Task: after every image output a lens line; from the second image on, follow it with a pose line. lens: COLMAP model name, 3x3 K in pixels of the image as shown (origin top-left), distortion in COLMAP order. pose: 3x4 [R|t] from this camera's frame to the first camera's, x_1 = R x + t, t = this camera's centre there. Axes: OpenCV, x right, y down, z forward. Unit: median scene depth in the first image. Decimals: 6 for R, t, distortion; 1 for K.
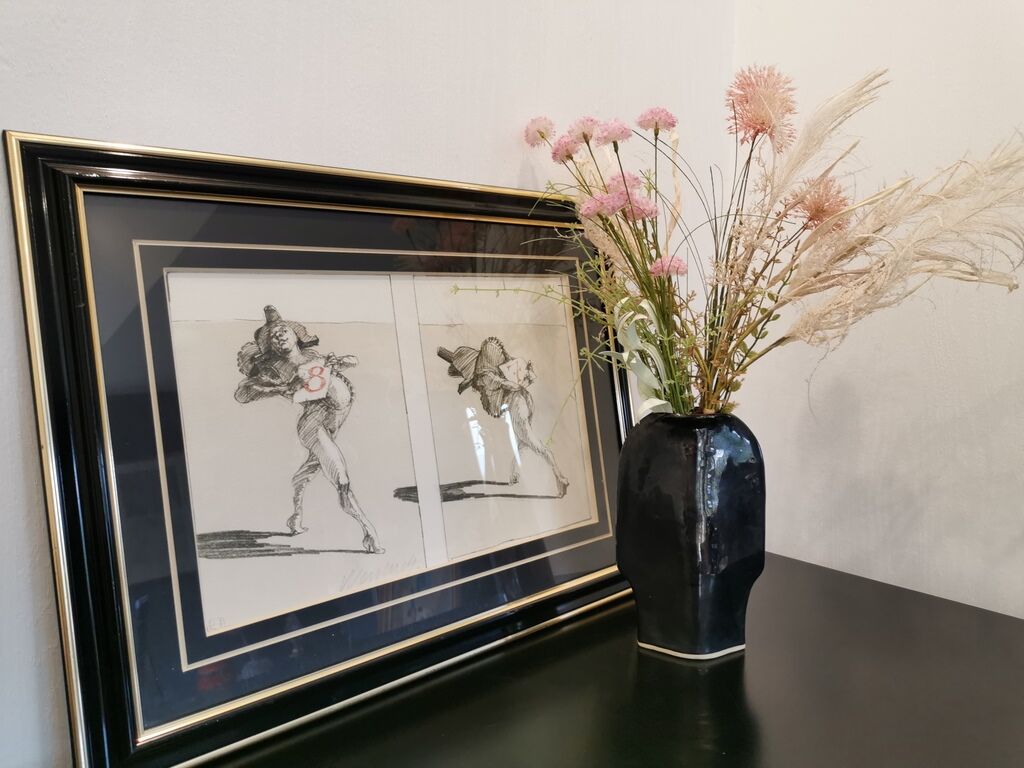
lens RADIAL K [[796.8, 0, 512.0], [0, 796.8, 384.0], [0, 0, 1]] dist [0.012968, -0.004754]
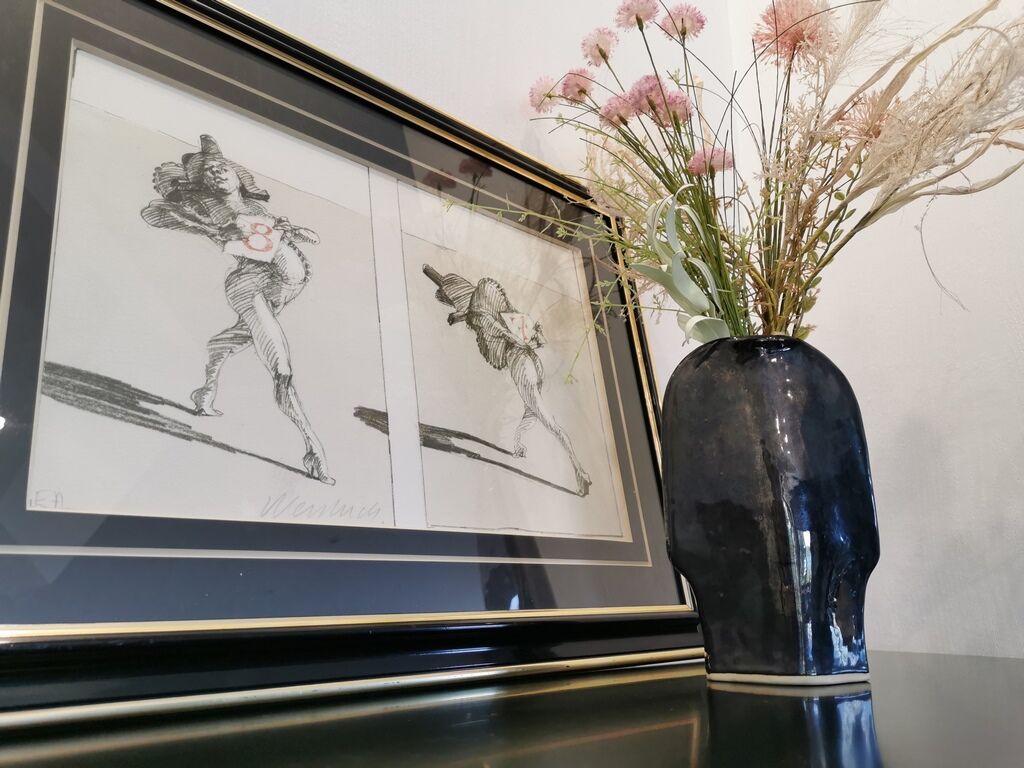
lens RADIAL K [[796.8, 0, 512.0], [0, 796.8, 384.0], [0, 0, 1]] dist [0.012968, -0.004754]
pose [[0.999803, 0.007245, 0.018506, -0.021045], [-0.000309, 0.936747, -0.350006, 0.358069], [-0.019871, 0.349931, 0.936565, 0.320491]]
